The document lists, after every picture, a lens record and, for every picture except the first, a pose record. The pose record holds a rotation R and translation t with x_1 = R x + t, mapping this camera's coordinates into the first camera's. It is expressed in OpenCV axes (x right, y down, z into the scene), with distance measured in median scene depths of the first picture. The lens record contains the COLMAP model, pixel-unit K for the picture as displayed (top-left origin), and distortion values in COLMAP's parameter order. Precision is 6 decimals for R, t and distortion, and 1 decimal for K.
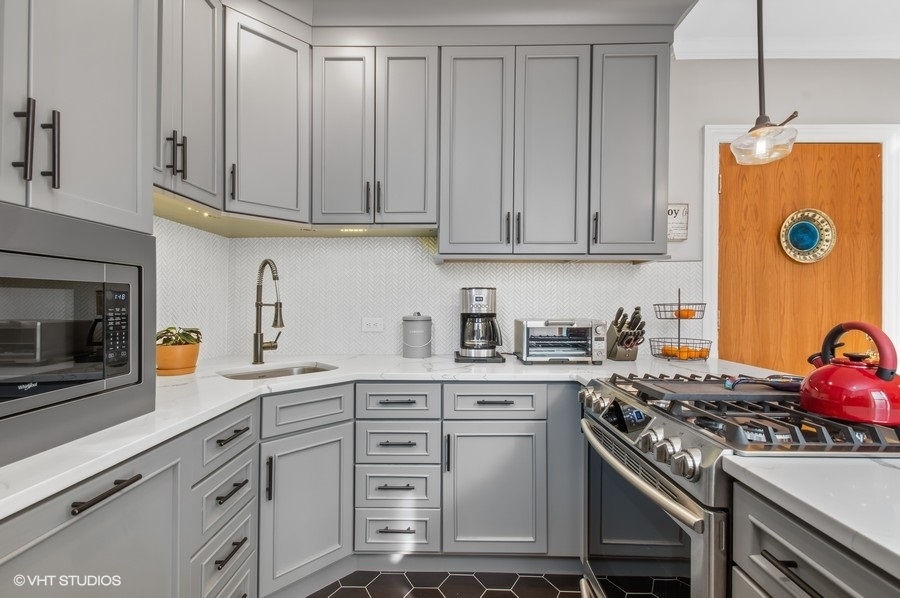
lens RADIAL K [[398.5, 0, 443.4], [0, 398.5, 303.0], [0, 0, 1]] dist [0.029639, -0.015587]
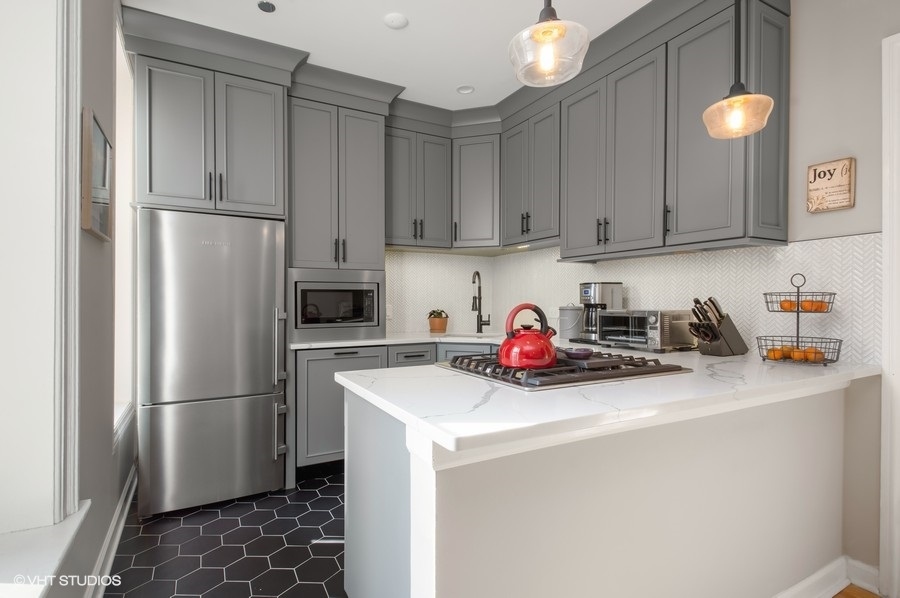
lens RADIAL K [[440.8, 0, 450.0], [0, 440.8, 299.0], [0, 0, 1]] dist [-0.017366, -0.000057]
pose [[0.505658, -0.005802, -0.862714, 1.054708], [0.003021, 0.999983, -0.004954, 0.016794], [0.862729, -0.000102, 0.505667, -0.040908]]
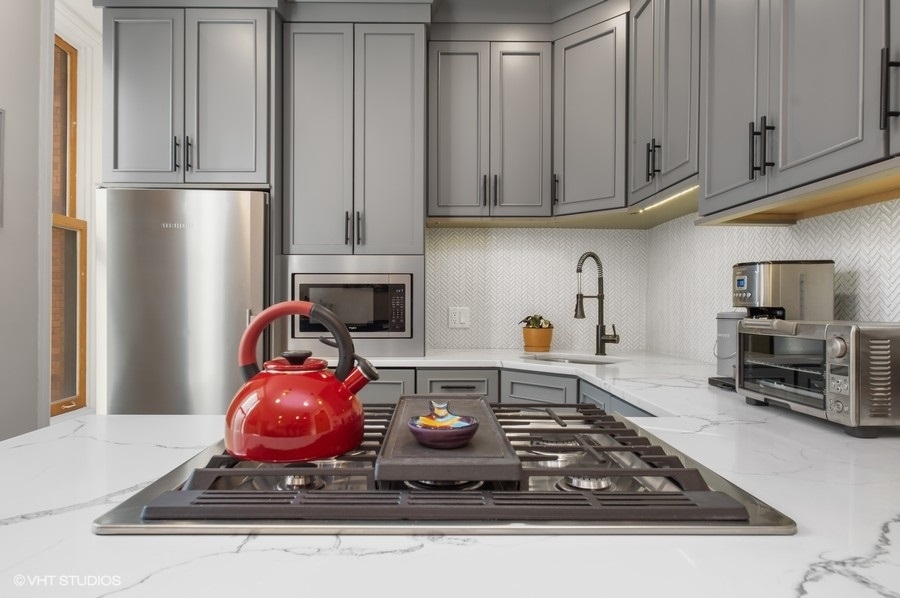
lens RADIAL K [[537.6, 0, 450.0], [0, 537.6, 301.3], [0, 0, 1]] dist [-0.022072, -0.000523]
pose [[0.044220, -0.005116, -0.999009, 0.861802], [-0.003059, 0.999982, -0.005256, 0.022963], [0.999017, 0.003288, 0.044204, 0.550423]]
